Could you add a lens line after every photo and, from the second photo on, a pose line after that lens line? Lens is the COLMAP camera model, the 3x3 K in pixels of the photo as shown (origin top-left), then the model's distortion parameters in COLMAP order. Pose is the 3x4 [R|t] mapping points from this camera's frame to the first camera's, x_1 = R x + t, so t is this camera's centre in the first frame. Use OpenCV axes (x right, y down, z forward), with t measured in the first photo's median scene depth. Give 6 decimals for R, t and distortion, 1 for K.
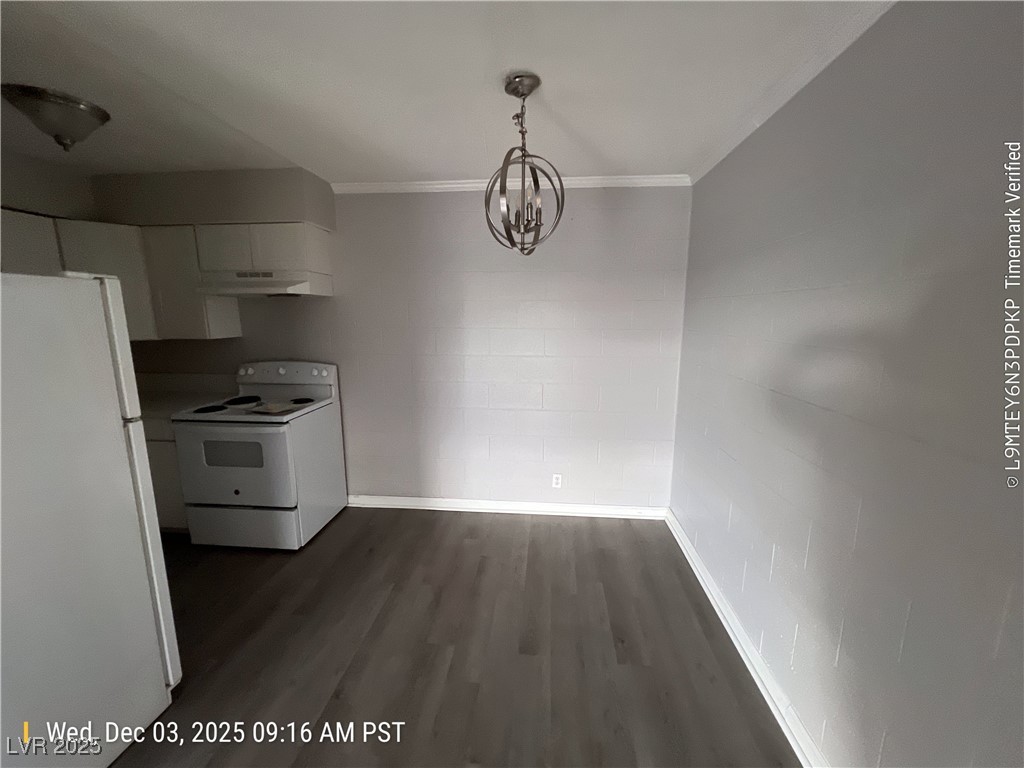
lens RADIAL K [[408.0, 0, 515.2], [0, 408.0, 383.2], [0, 0, 1]] dist [0.000848, 0.000183]
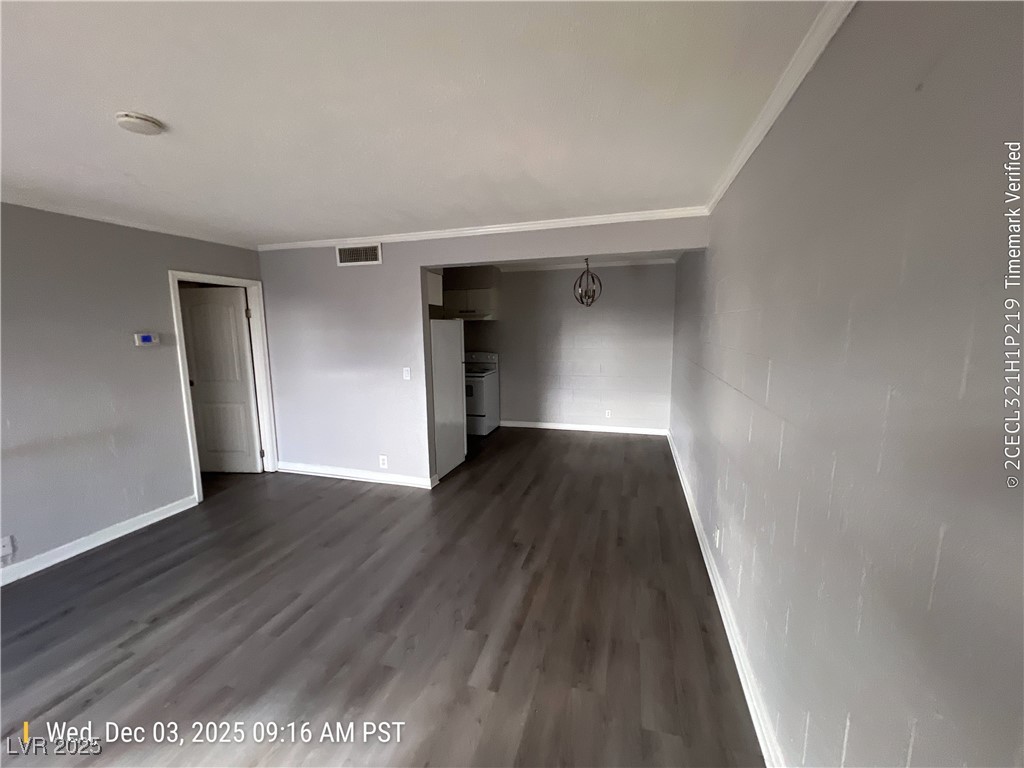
lens RADIAL K [[408.0, 0, 512.7], [0, 408.0, 390.3], [0, 0, 1]] dist [0.000848, 0.000183]
pose [[0.979164, 0.016387, -0.202411, 0.058048], [-0.018055, 0.999817, -0.006399, 0.171050], [0.202269, 0.009921, 0.979280, -1.119095]]
